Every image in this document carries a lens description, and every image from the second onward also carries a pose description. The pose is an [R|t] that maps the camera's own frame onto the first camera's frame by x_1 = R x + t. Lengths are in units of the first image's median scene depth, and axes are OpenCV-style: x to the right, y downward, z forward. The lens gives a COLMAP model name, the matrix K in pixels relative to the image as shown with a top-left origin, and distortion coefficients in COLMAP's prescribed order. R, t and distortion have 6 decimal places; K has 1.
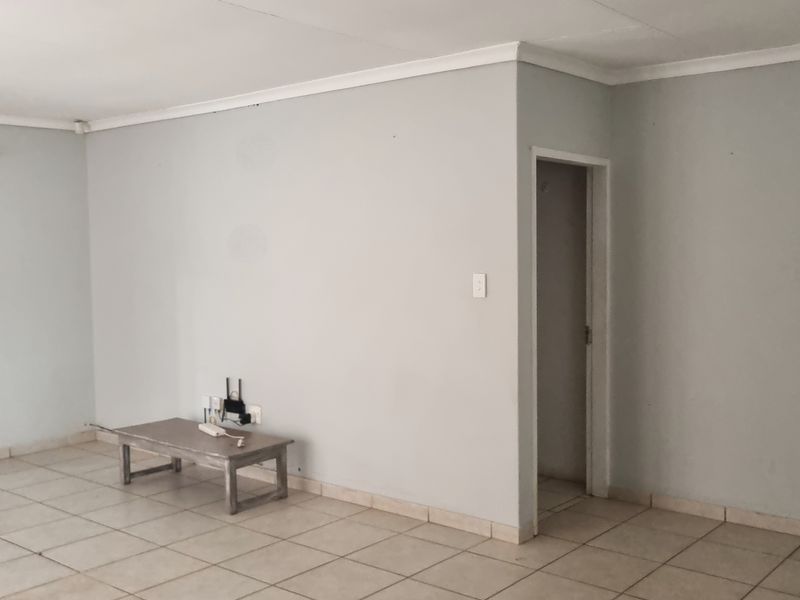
lens RADIAL K [[820.4, 0, 404.5], [0, 820.4, 294.8], [0, 0, 1]] dist [0.021323, 0.000000]
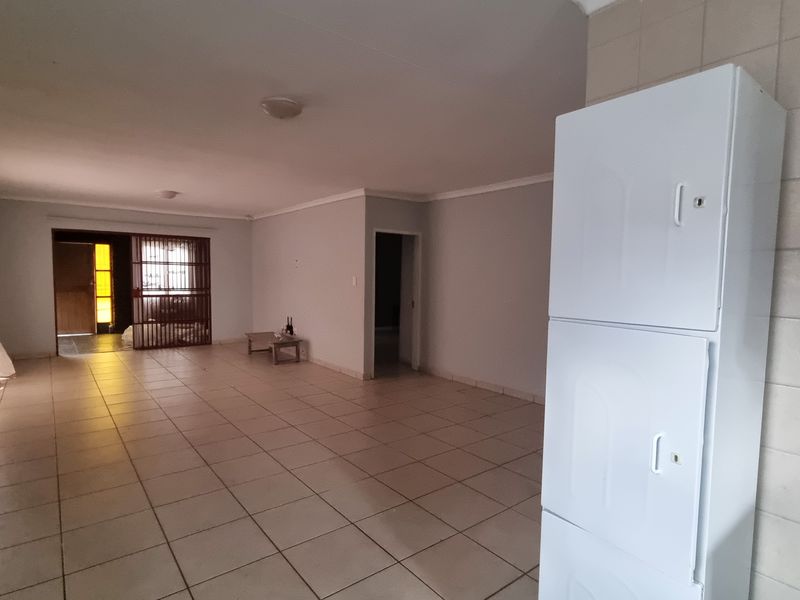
lens RADIAL K [[439.1, 0, 391.4], [0, 439.1, 307.6], [0, 0, 1]] dist [-0.007694, 0.005793]
pose [[0.971974, 0.044619, -0.230813, 0.456786], [-0.040189, 0.998907, 0.023864, 0.029819], [0.231626, -0.013919, 0.972705, -0.284656]]
